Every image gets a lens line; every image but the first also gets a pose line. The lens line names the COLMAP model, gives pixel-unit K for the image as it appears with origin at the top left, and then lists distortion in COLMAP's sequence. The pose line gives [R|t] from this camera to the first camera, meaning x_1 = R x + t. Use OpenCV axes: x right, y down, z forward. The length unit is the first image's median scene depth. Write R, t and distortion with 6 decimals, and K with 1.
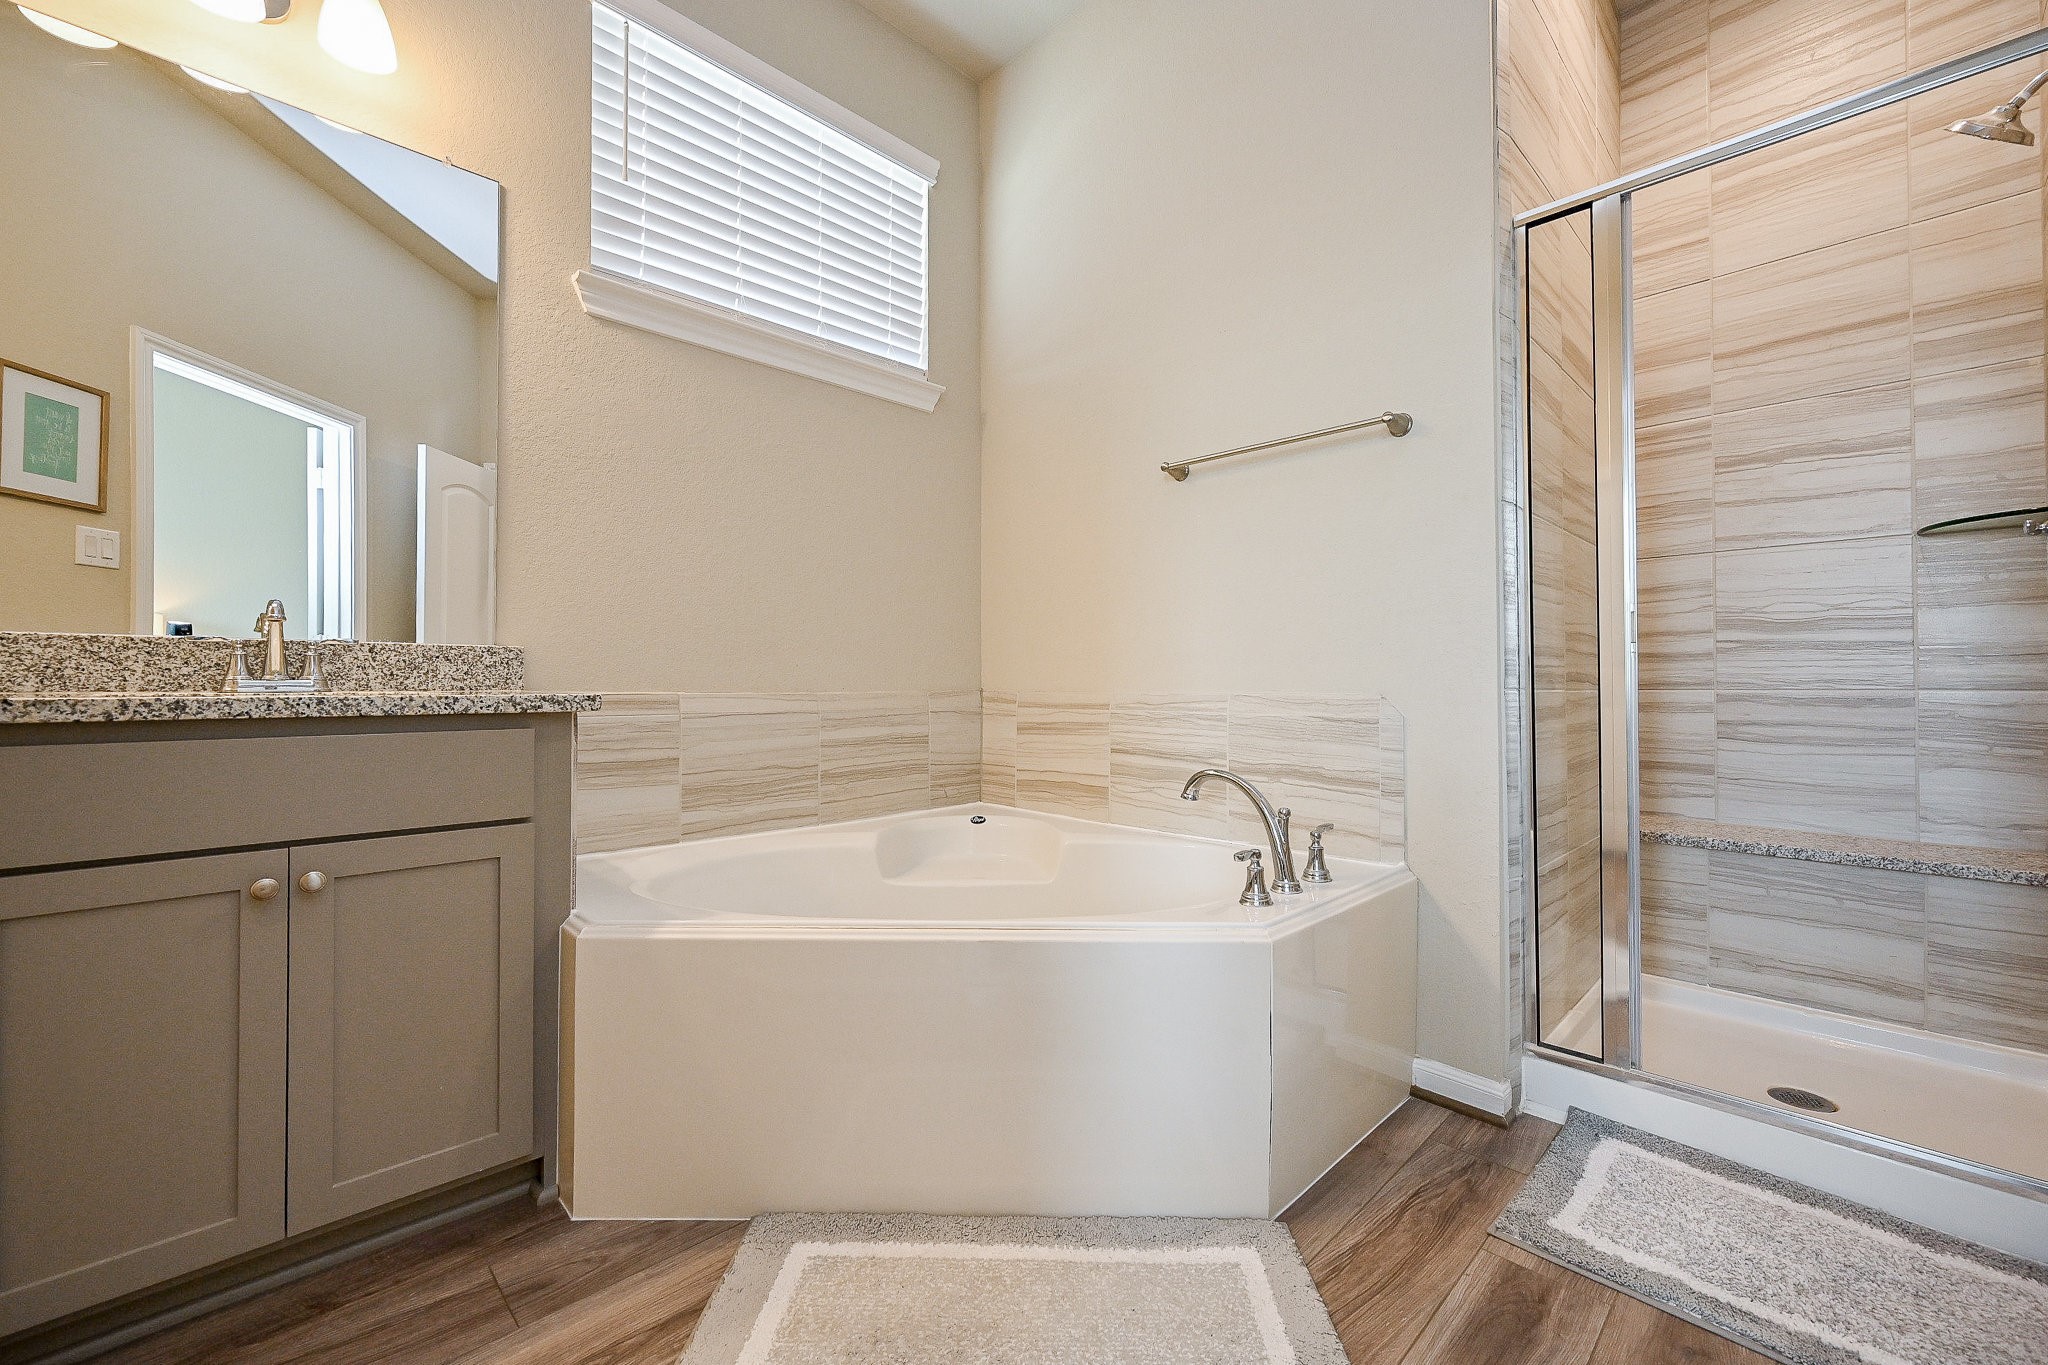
lens RADIAL K [[826.2, 0, 1024.0], [0, 826.2, 682.5], [0, 0, 1]] dist [0.000949, -0.000477]
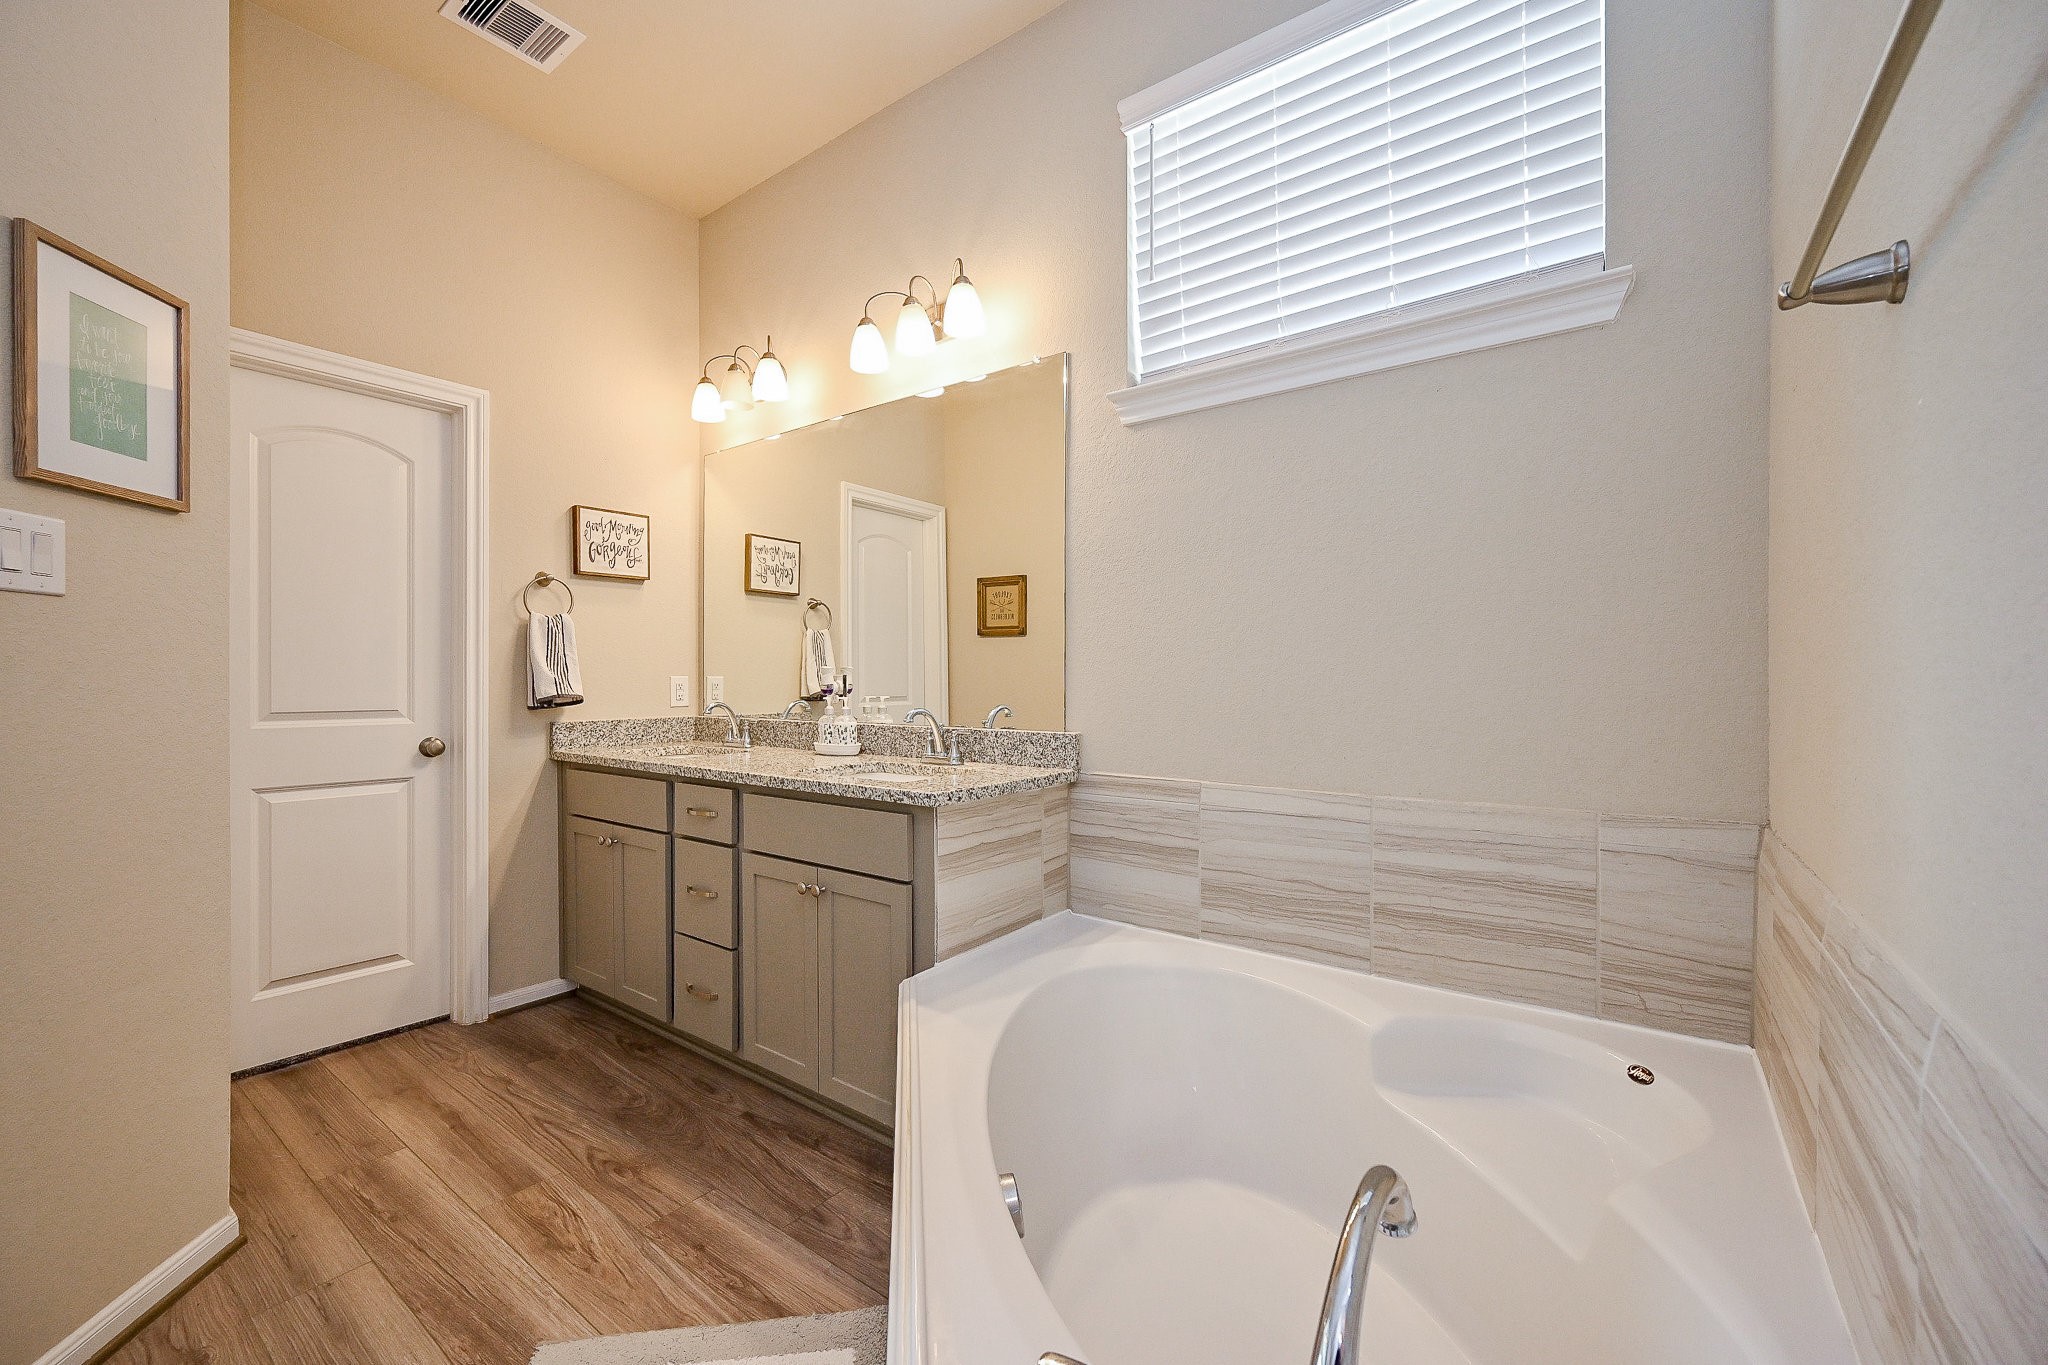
lens RADIAL K [[826.2, 0, 1024.0], [0, 826.2, 682.5], [0, 0, 1]] dist [0.000949, -0.000477]
pose [[0.153277, 0.002299, -0.988181, 0.462539], [0.005930, 0.999977, 0.003246, -0.099757], [0.988165, -0.006358, 0.153260, 0.615493]]
